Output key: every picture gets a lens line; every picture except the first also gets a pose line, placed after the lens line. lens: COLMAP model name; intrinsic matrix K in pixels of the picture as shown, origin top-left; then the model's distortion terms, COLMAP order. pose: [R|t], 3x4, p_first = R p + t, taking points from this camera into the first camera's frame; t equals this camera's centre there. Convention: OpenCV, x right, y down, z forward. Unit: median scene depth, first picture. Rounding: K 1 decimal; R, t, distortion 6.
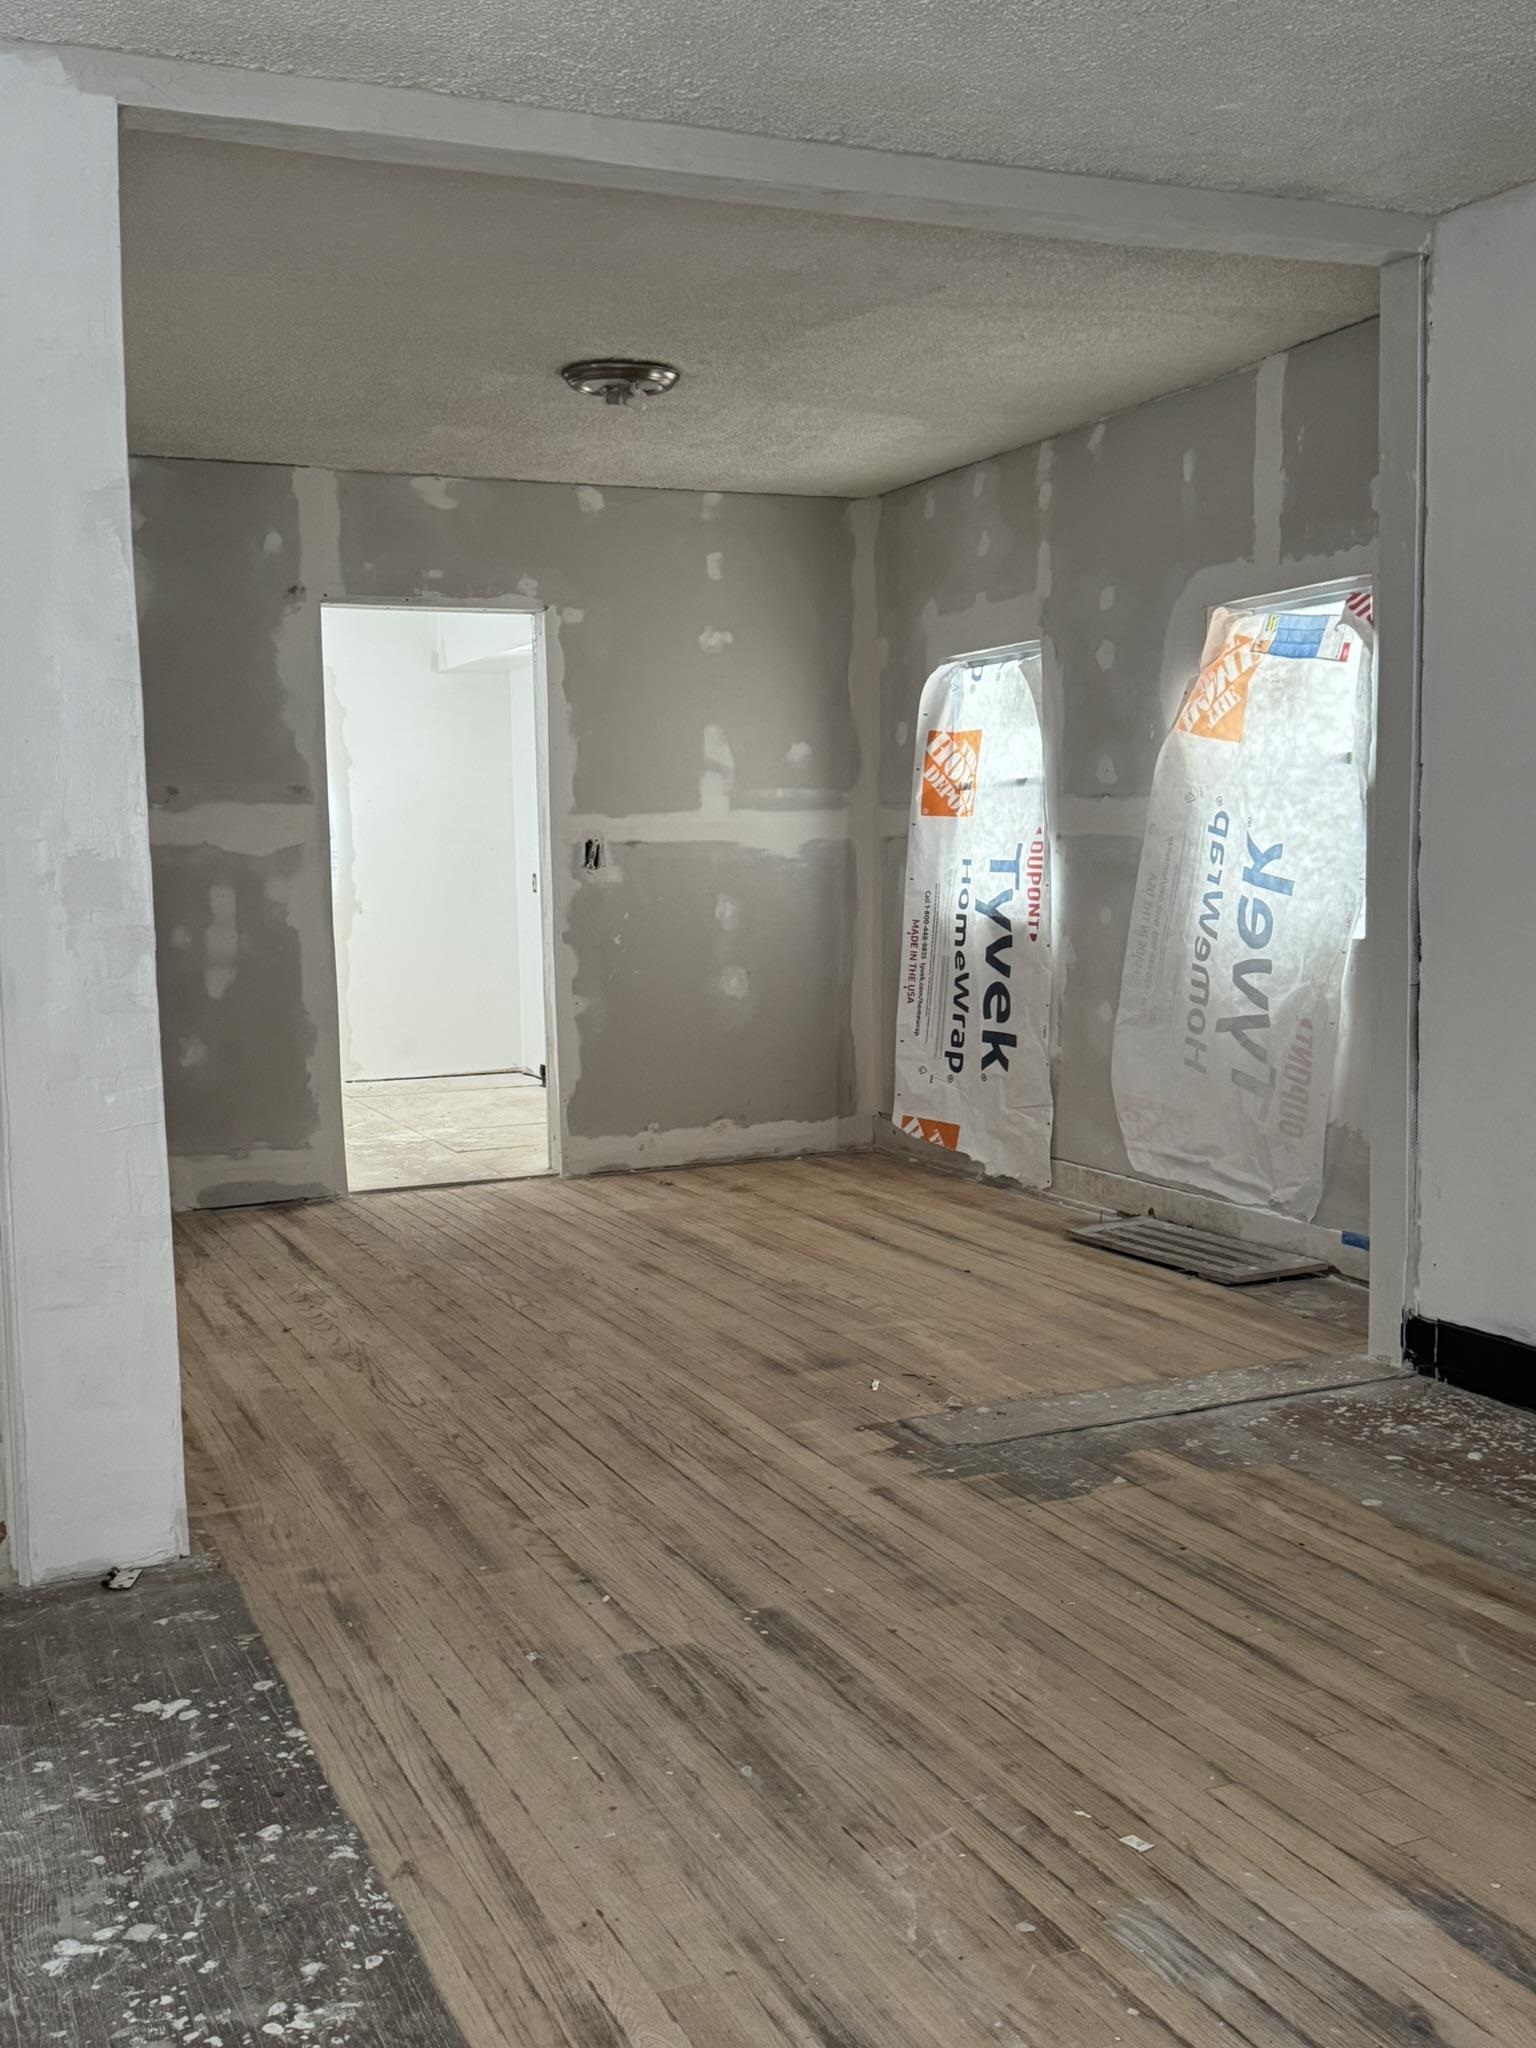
lens RADIAL K [[2109.8, 0, 762.0], [0, 2109.8, 1025.7], [0, 0, 1]] dist [0.016841, 0.000000]
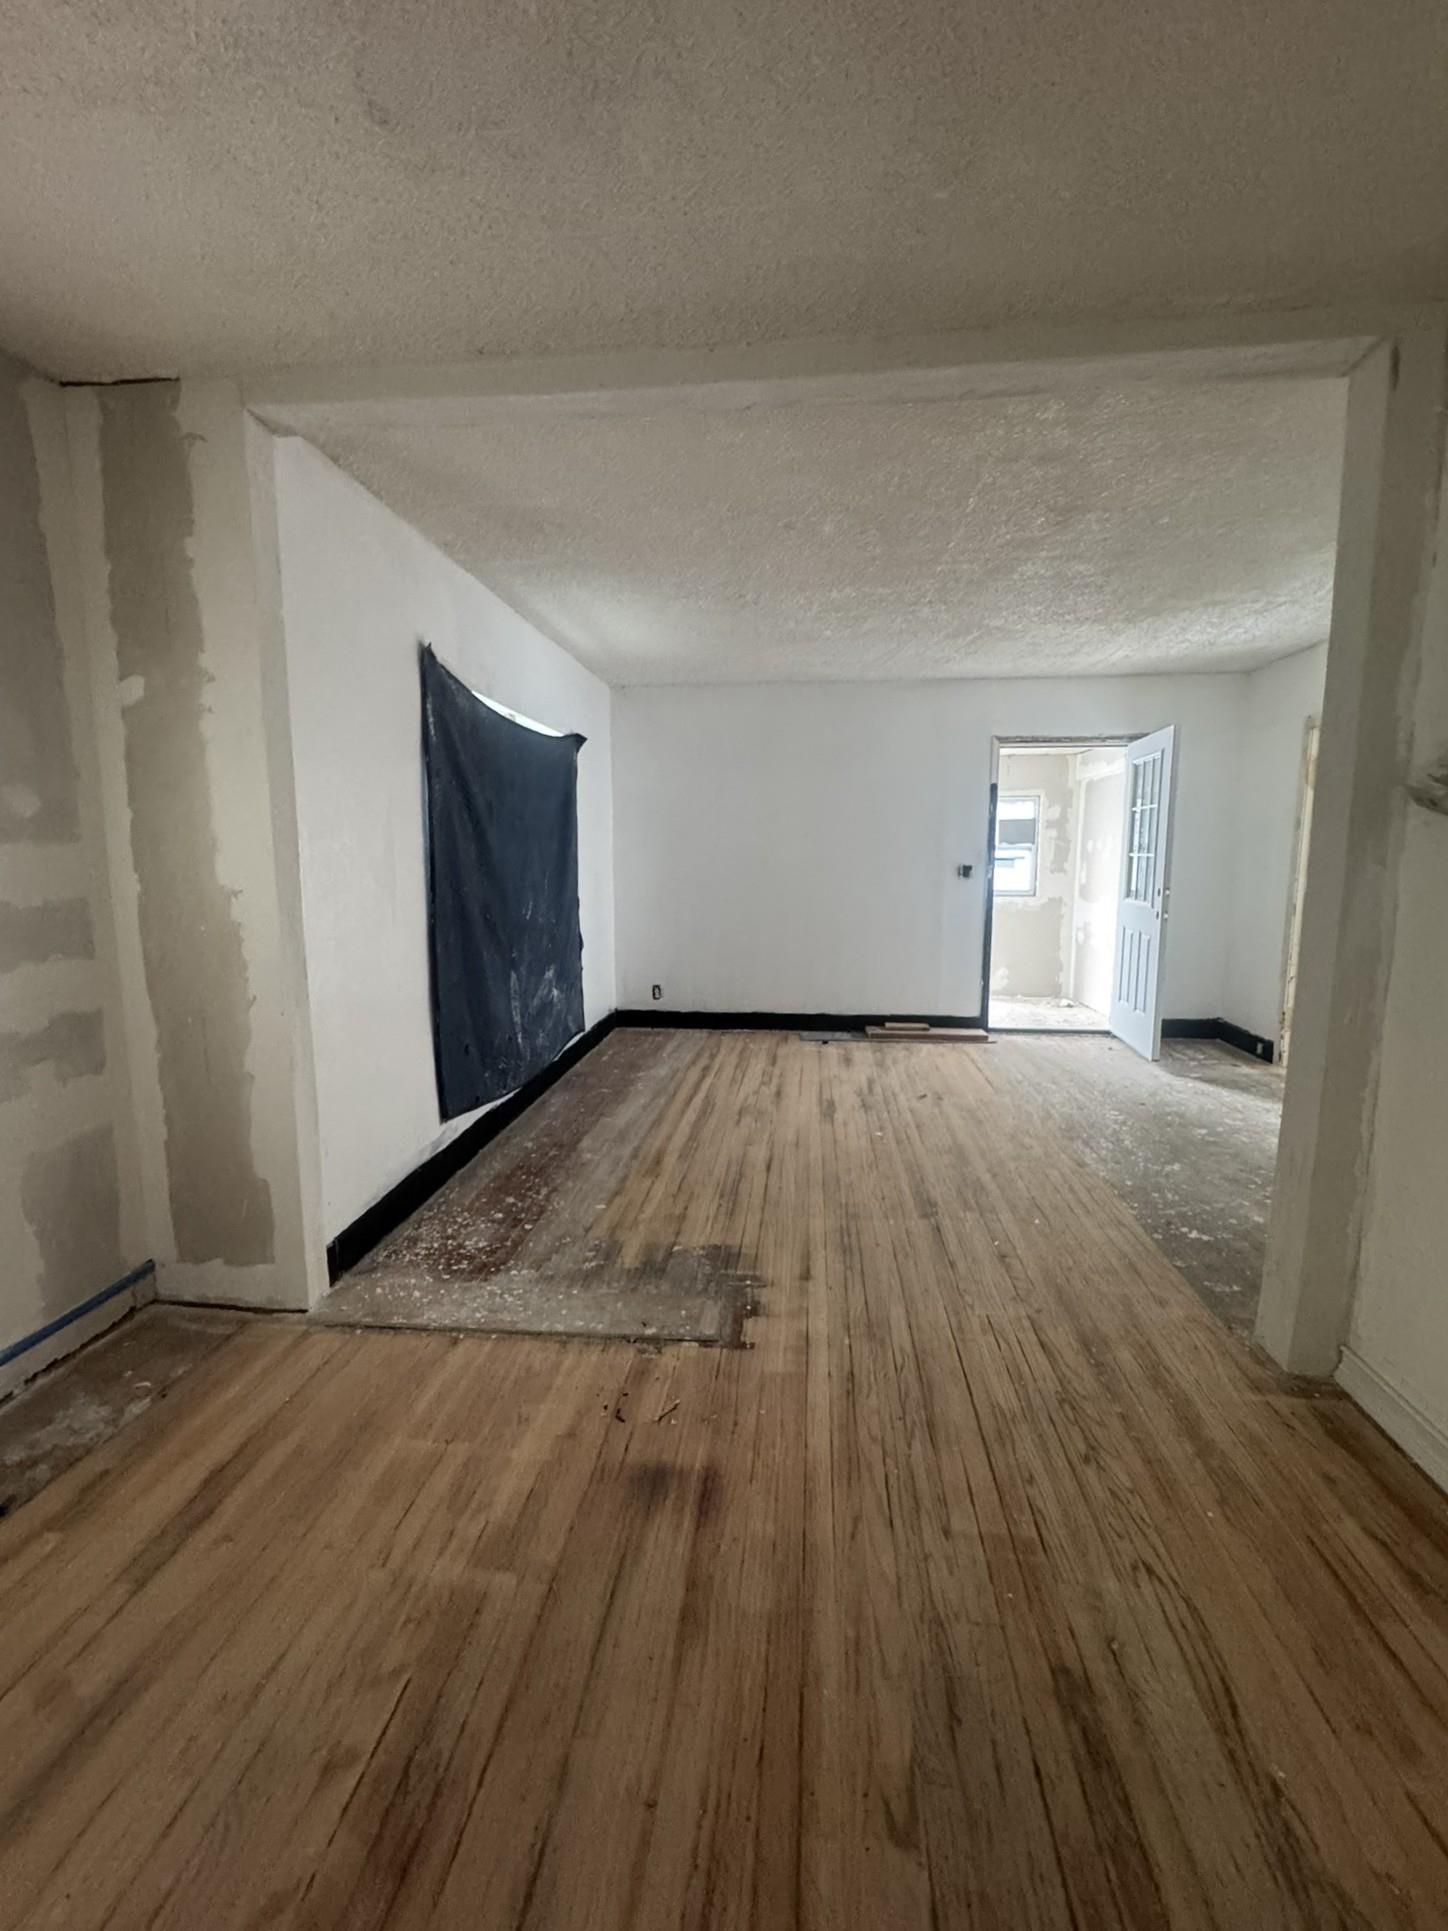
lens RADIAL K [[782.5, 0, 733.5], [0, 782.5, 964.3], [0, 0, 1]] dist [-0.000880, 0.000124]
pose [[-0.867377, -0.050319, 0.495101, -0.177062], [0.062061, 0.976171, 0.207938, -0.145198], [-0.493767, 0.211087, -0.843586, 1.398459]]
